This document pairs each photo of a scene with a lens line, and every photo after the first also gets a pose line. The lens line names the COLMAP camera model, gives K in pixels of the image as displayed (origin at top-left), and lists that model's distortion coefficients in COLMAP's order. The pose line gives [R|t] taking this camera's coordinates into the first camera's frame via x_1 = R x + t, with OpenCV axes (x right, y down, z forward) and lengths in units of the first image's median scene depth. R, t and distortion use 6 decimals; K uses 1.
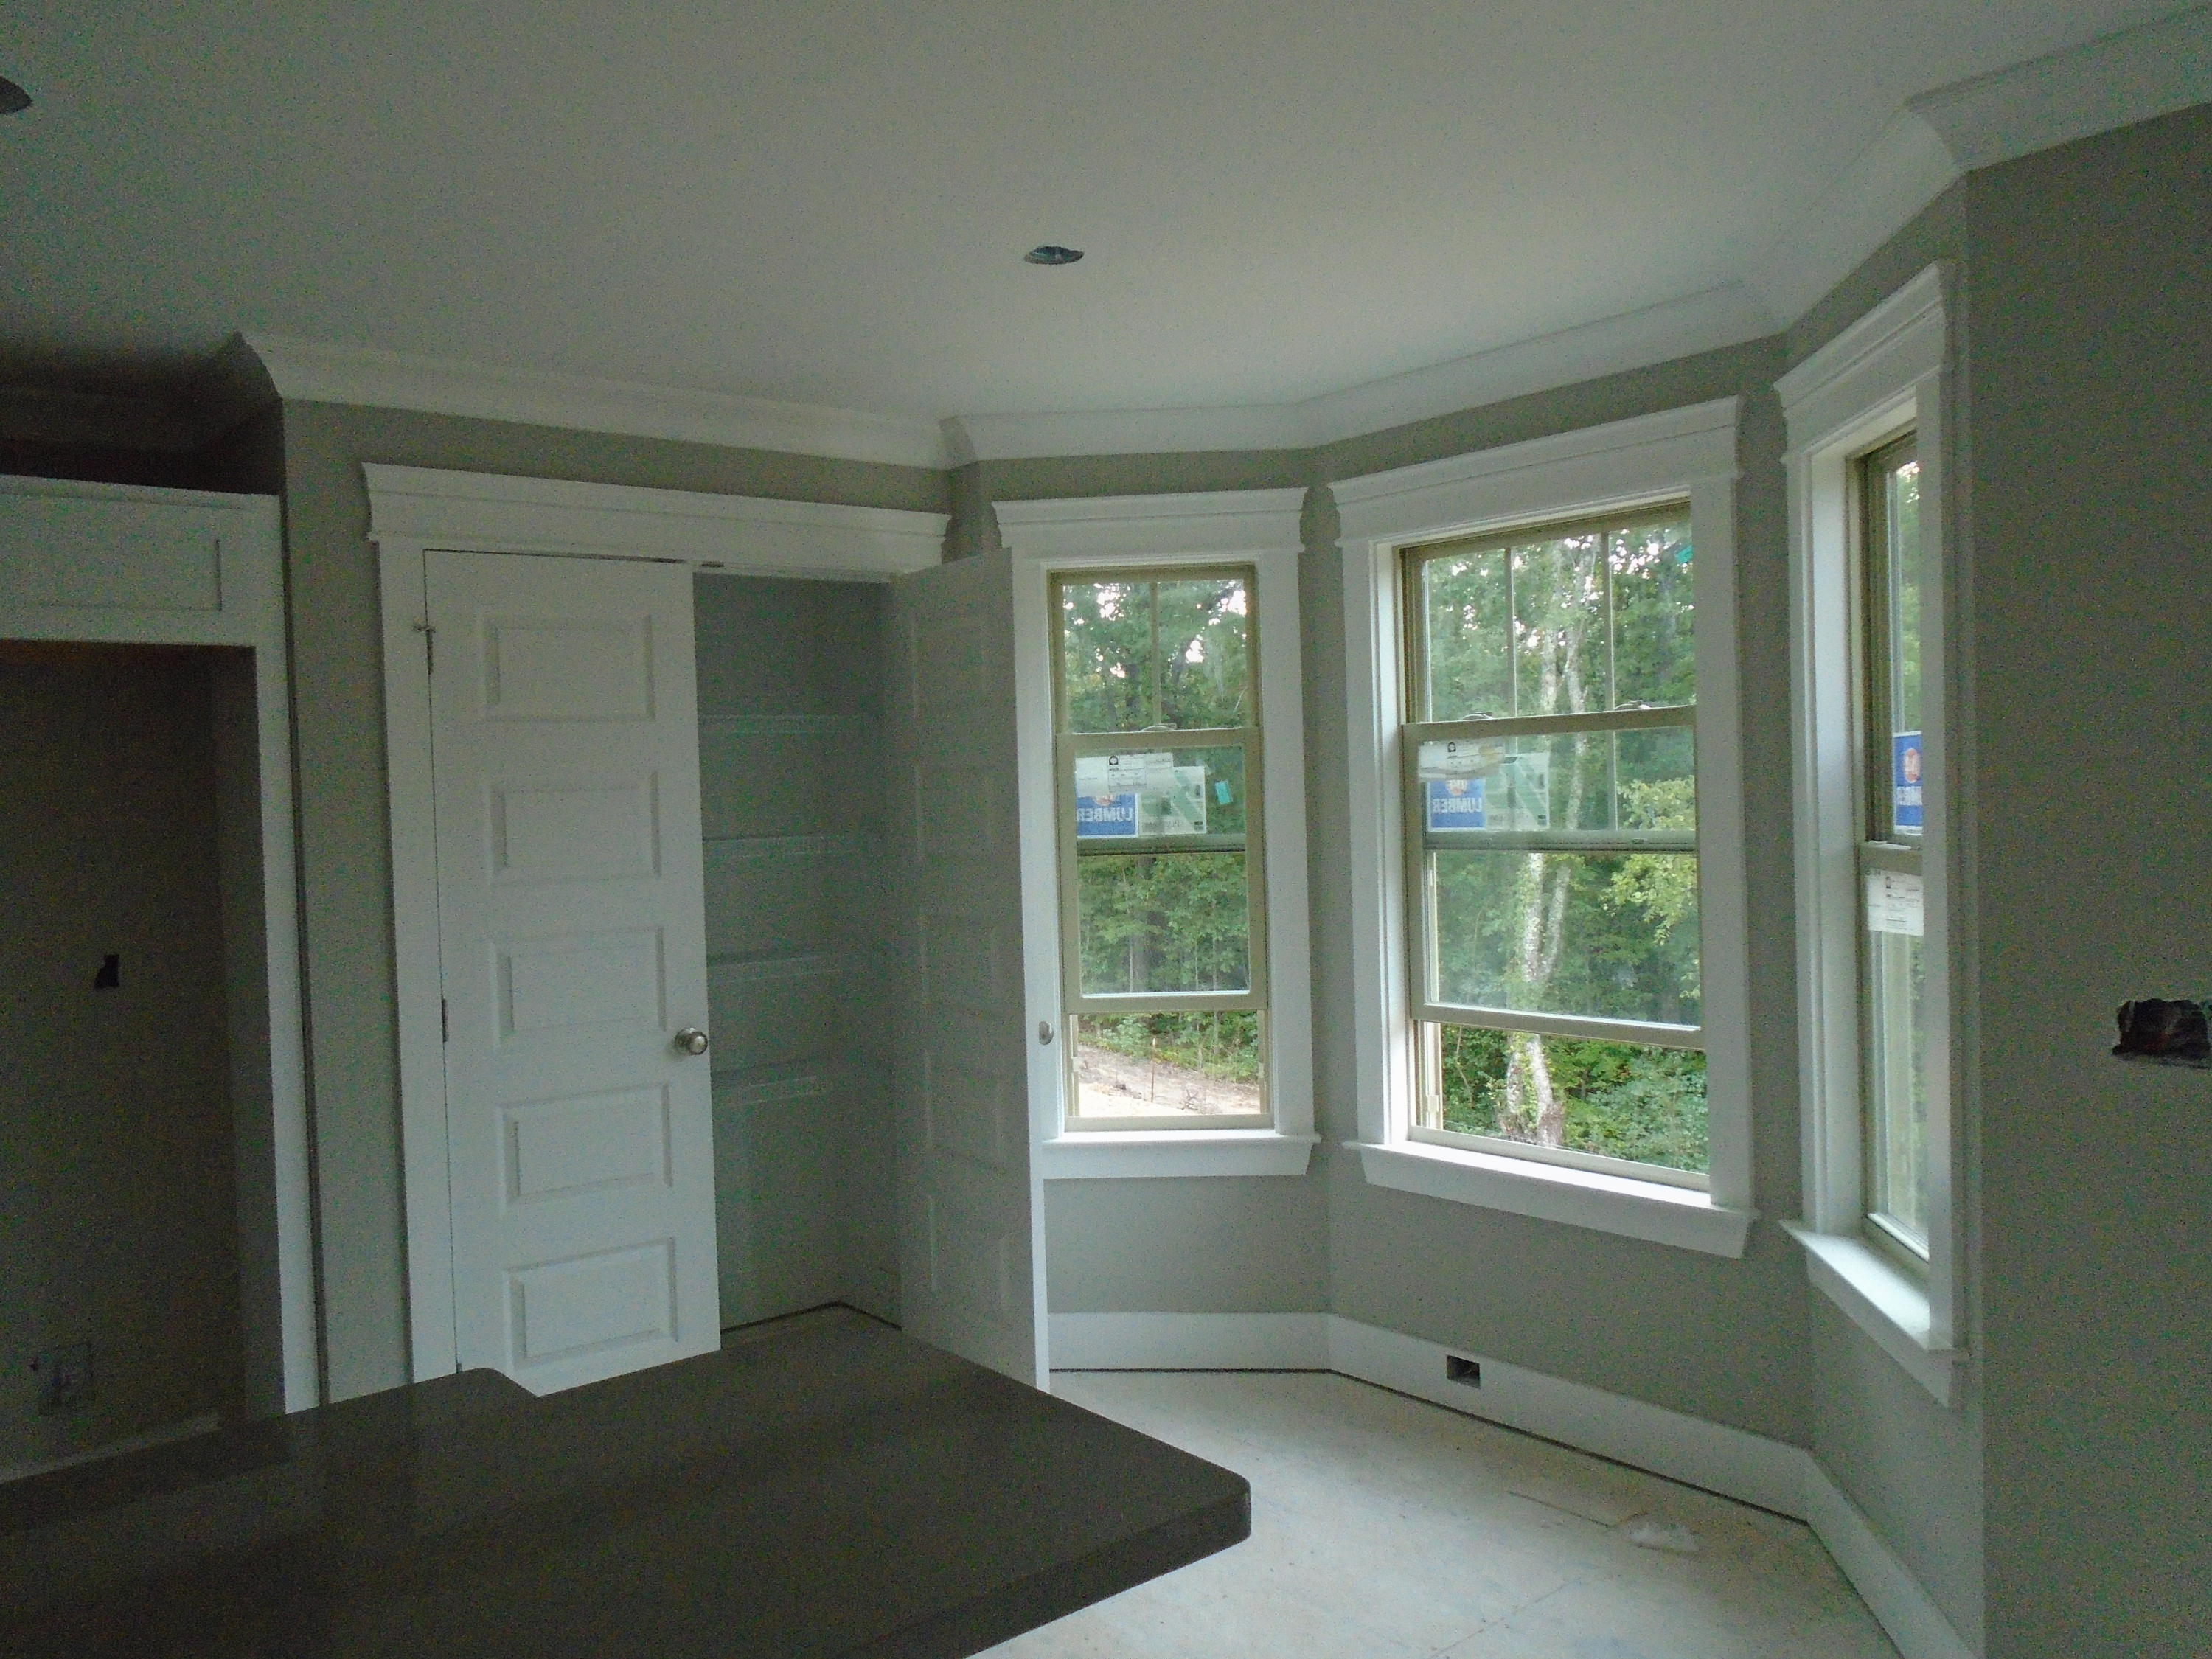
lens RADIAL K [[1717.0, 0, 1108.8], [0, 1717.0, 822.8], [0, 0, 1]] dist [-0.005260, -0.002763]
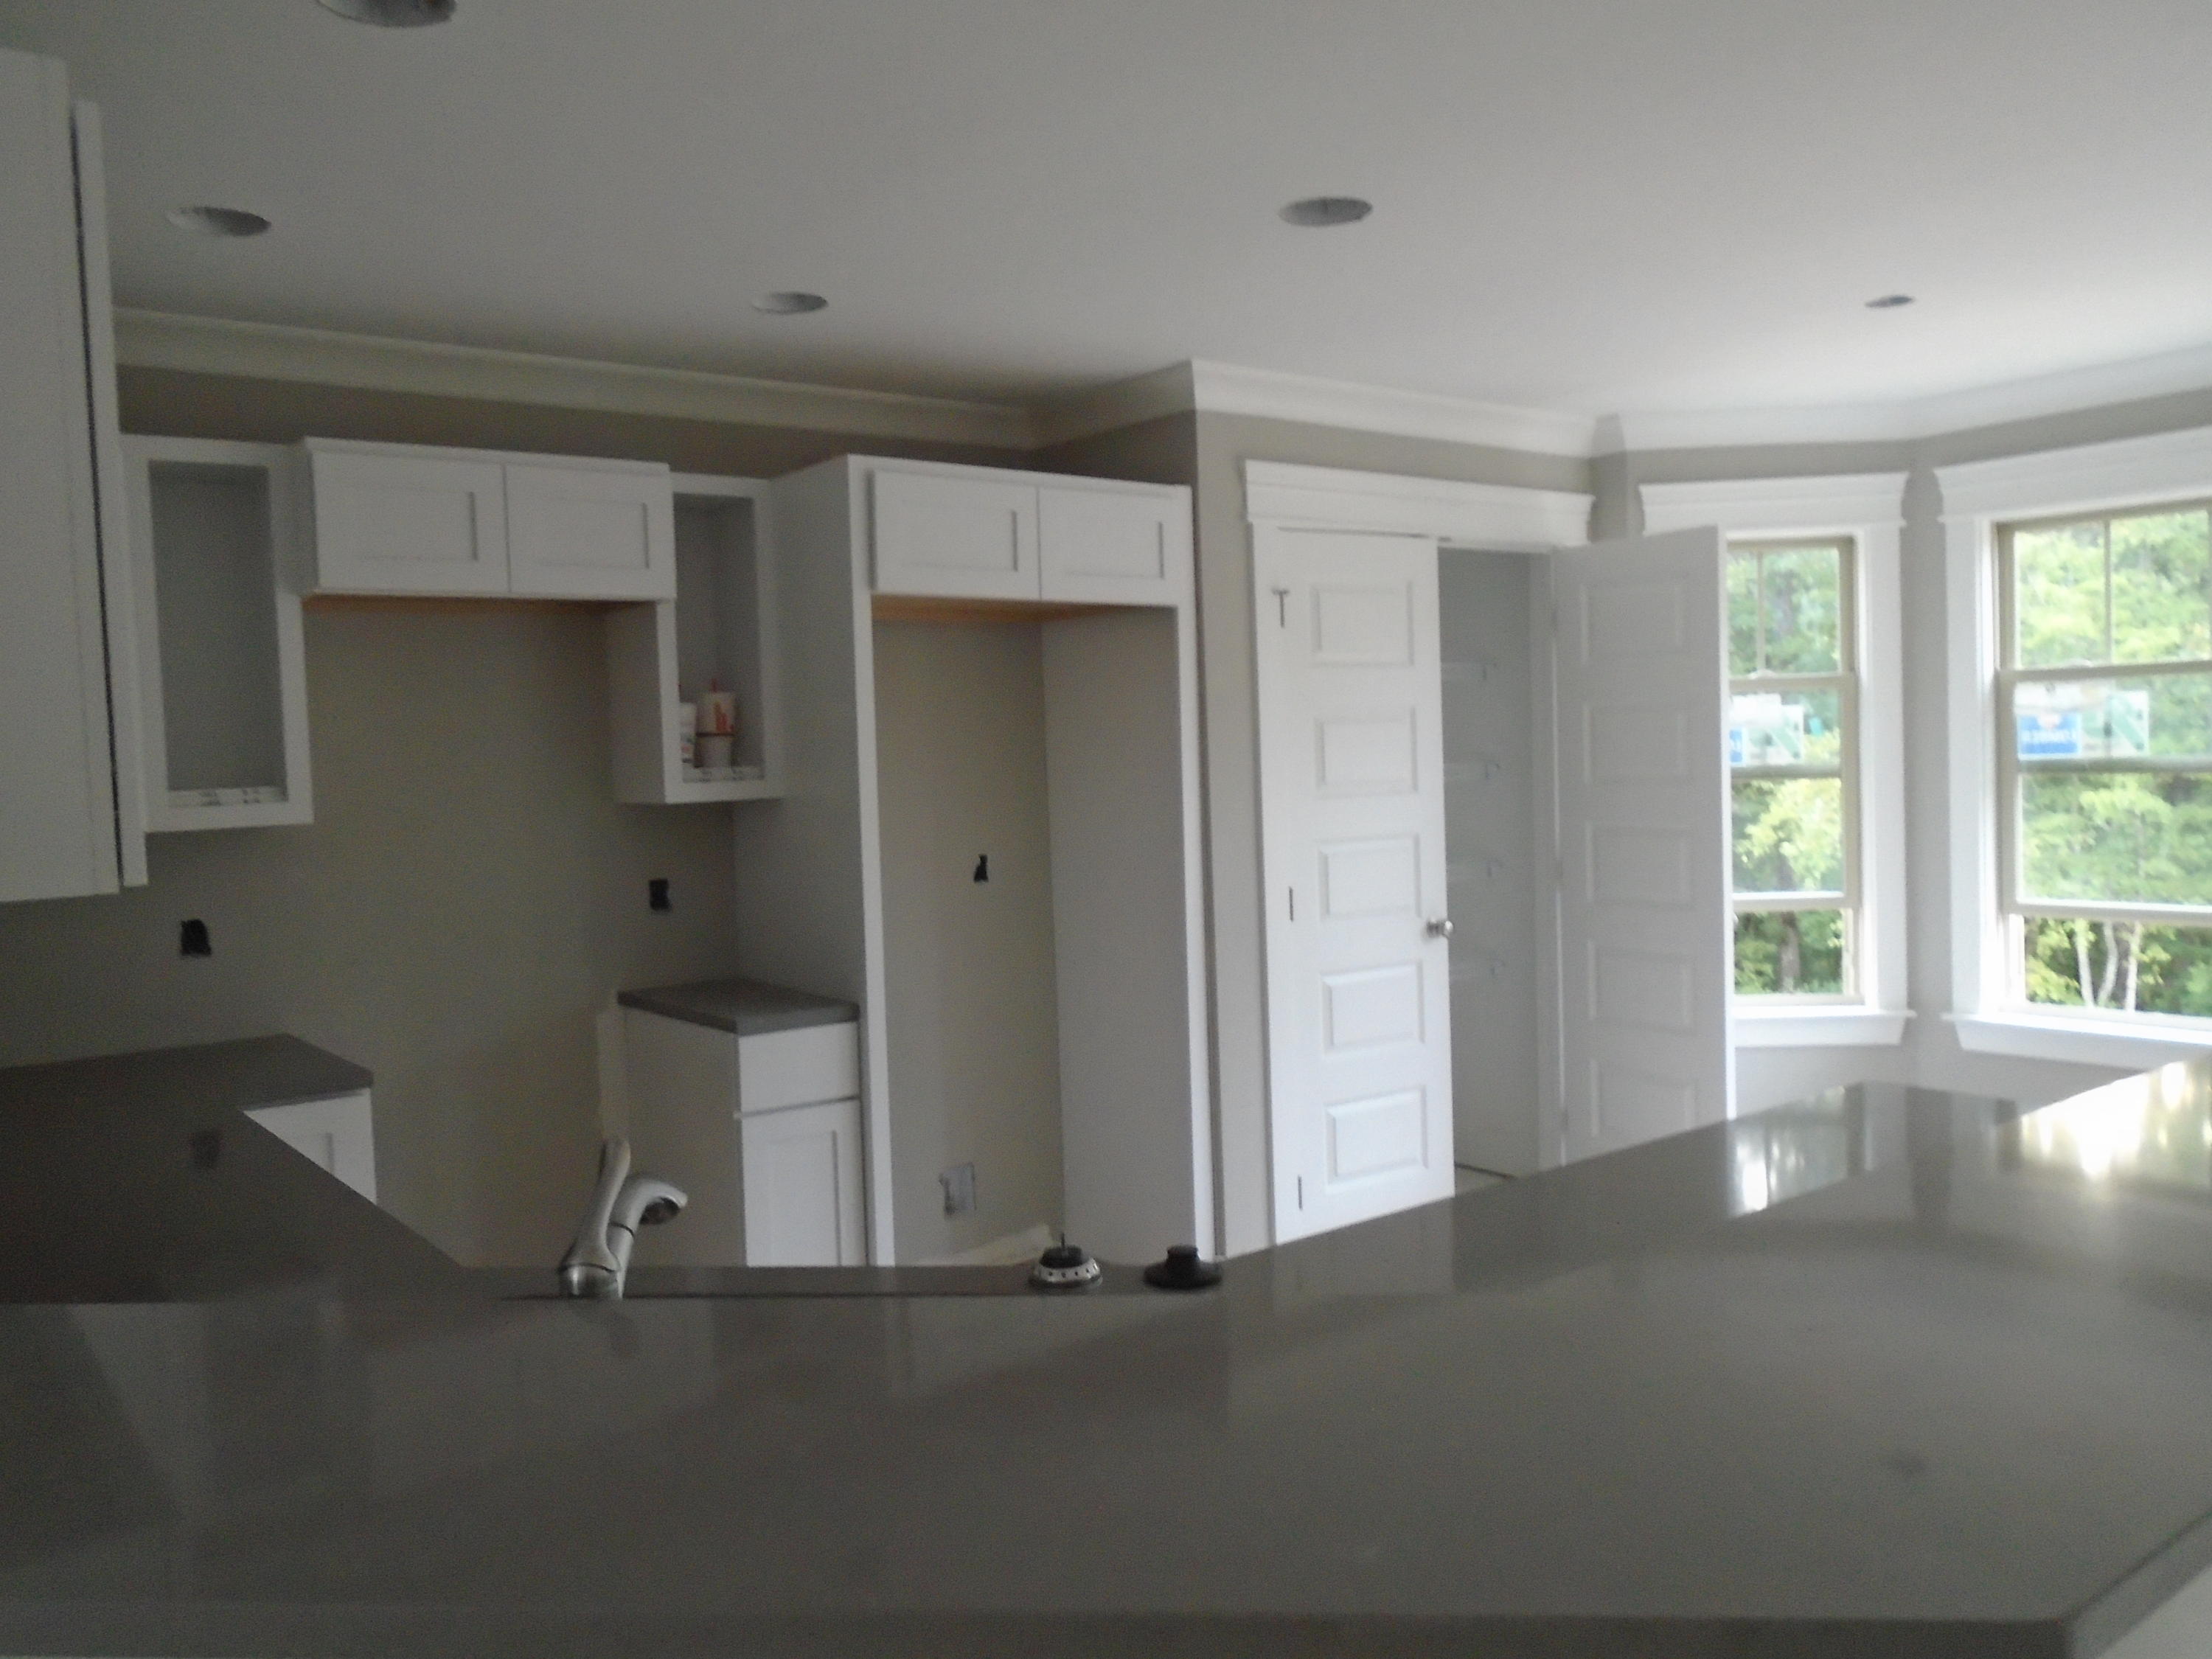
lens RADIAL K [[1717.0, 0, 1108.8], [0, 1717.0, 822.8], [0, 0, 1]] dist [-0.005260, -0.002763]
pose [[0.999617, 0.000927, -0.027645, -0.426127], [-0.000261, 0.999709, 0.024108, 0.021704], [0.027659, -0.024091, 0.999327, -0.229163]]
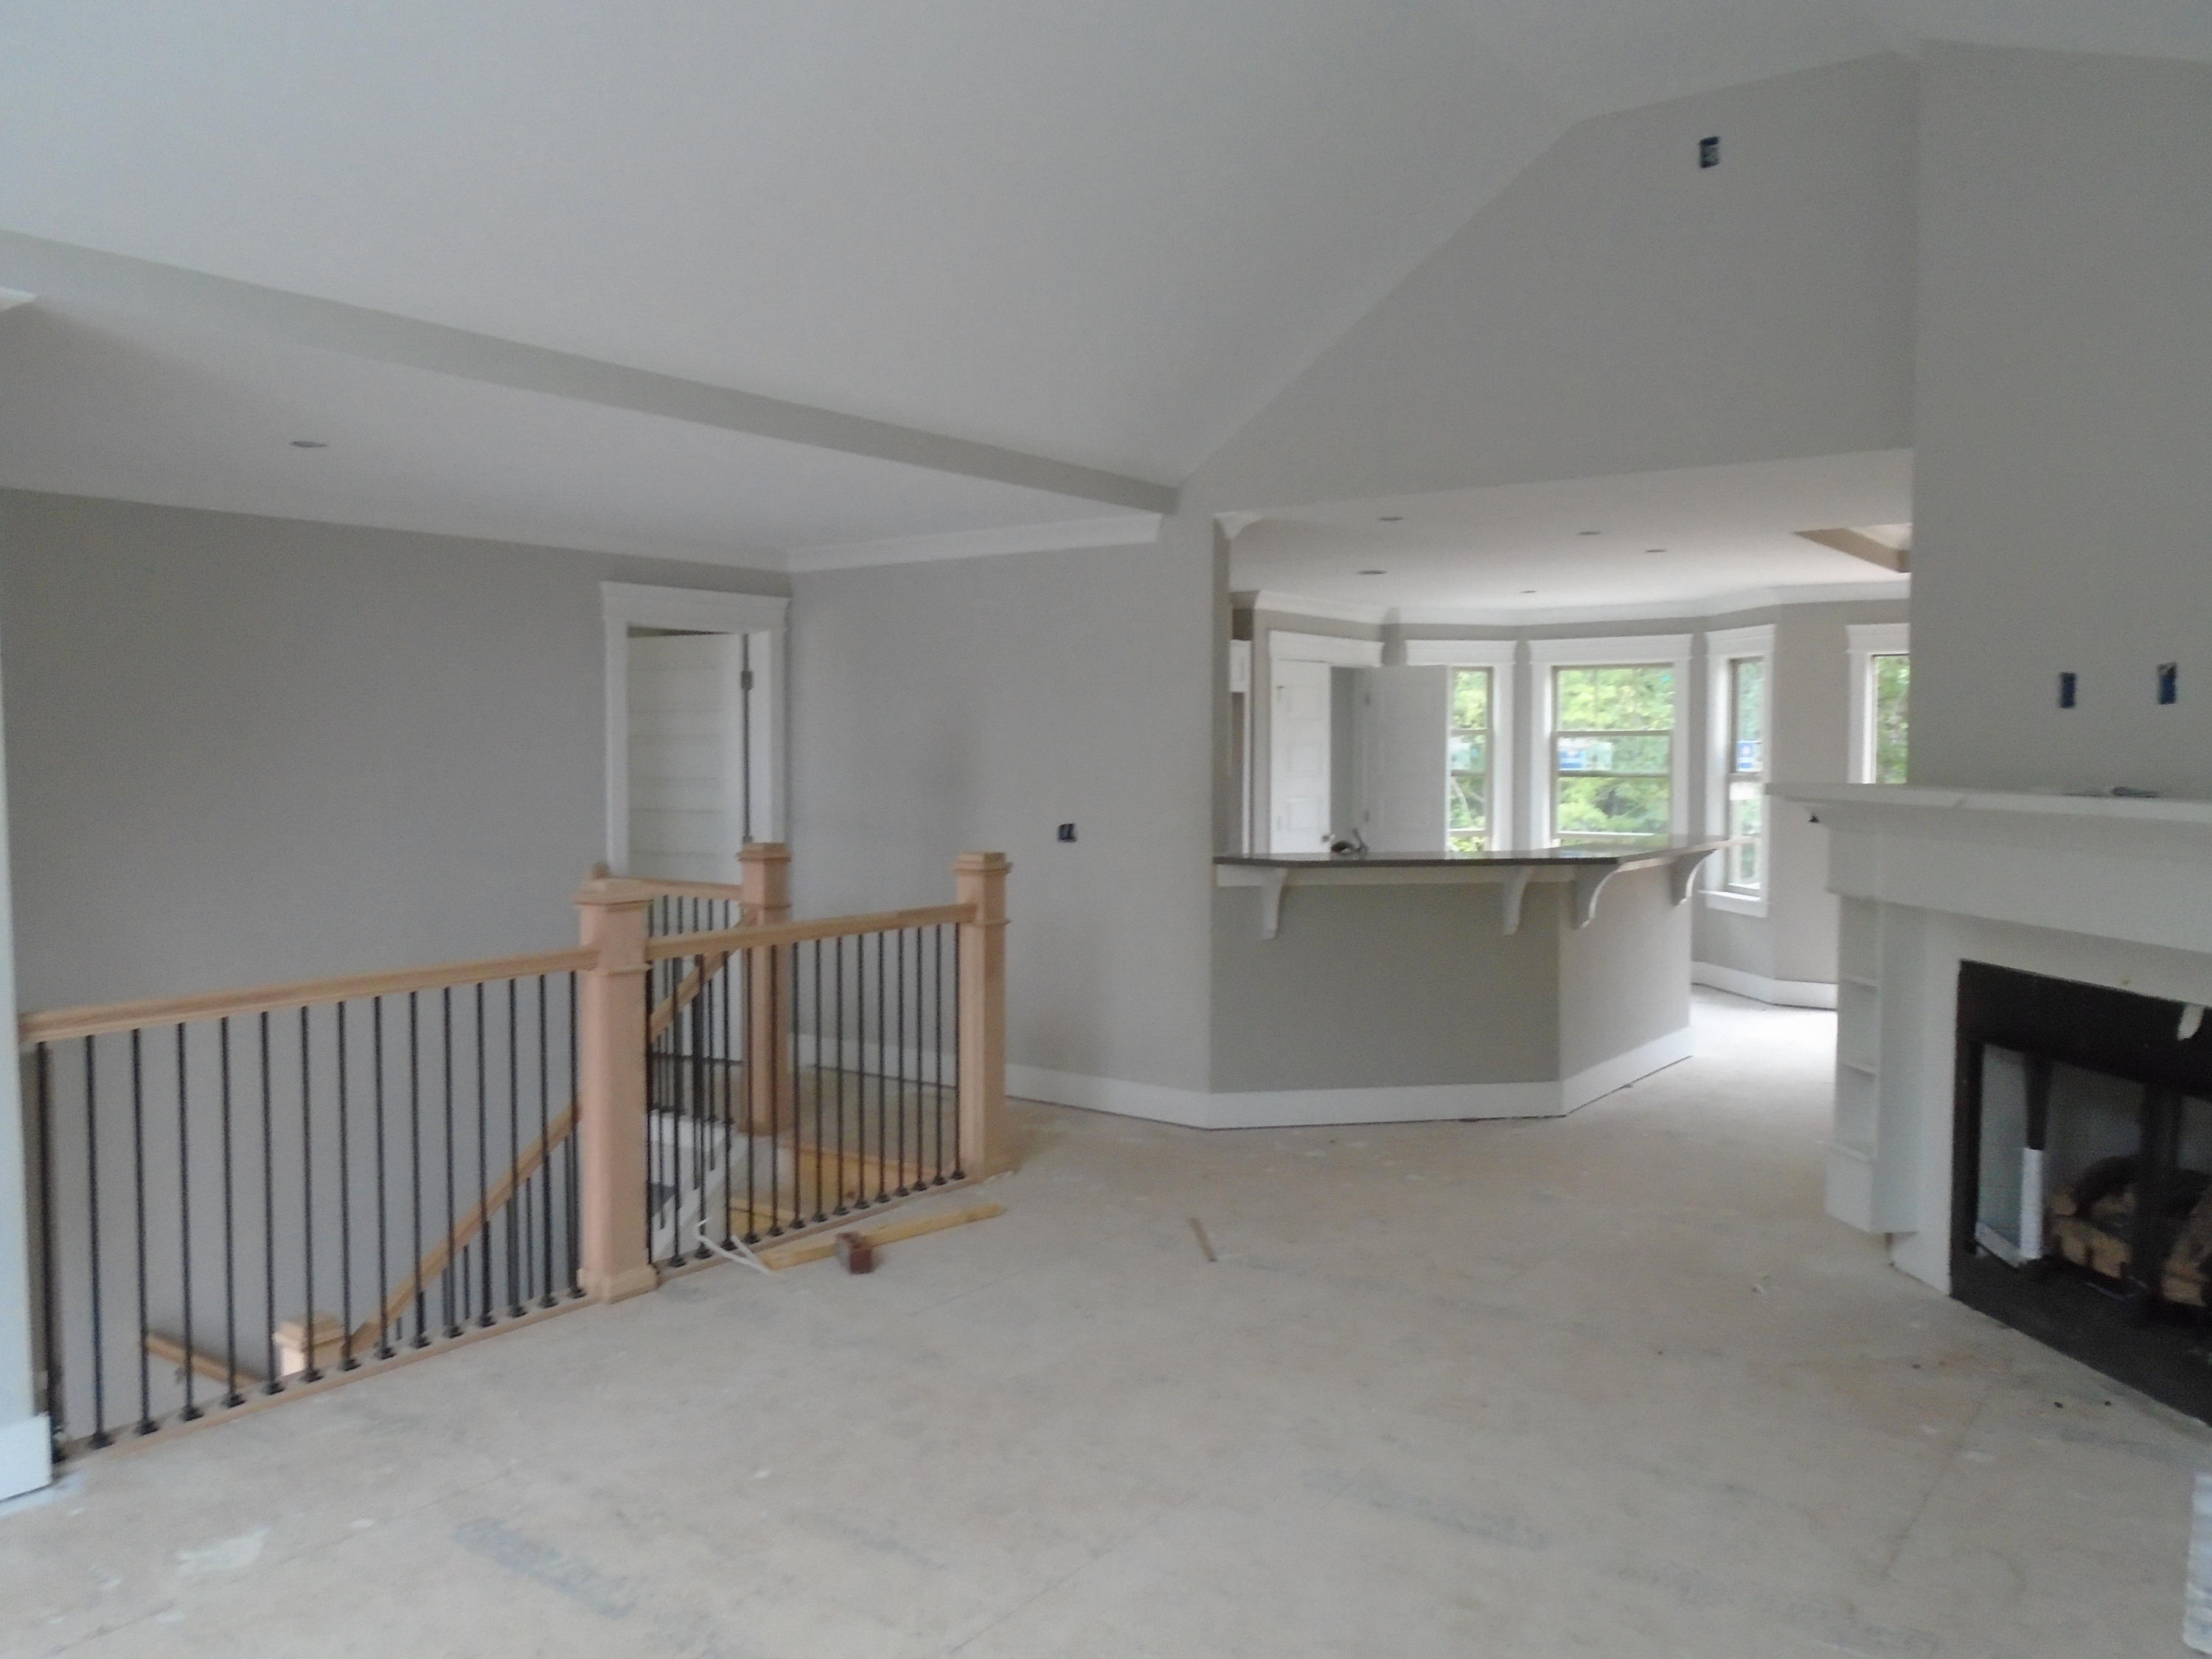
lens RADIAL K [[1717.0, 0, 1108.8], [0, 1717.0, 822.8], [0, 0, 1]] dist [-0.005260, -0.002763]
pose [[0.968783, 0.022731, 0.246864, -1.207691], [-0.027184, 0.999523, 0.014643, 0.070130], [-0.246414, -0.020897, 0.968939, -1.513296]]
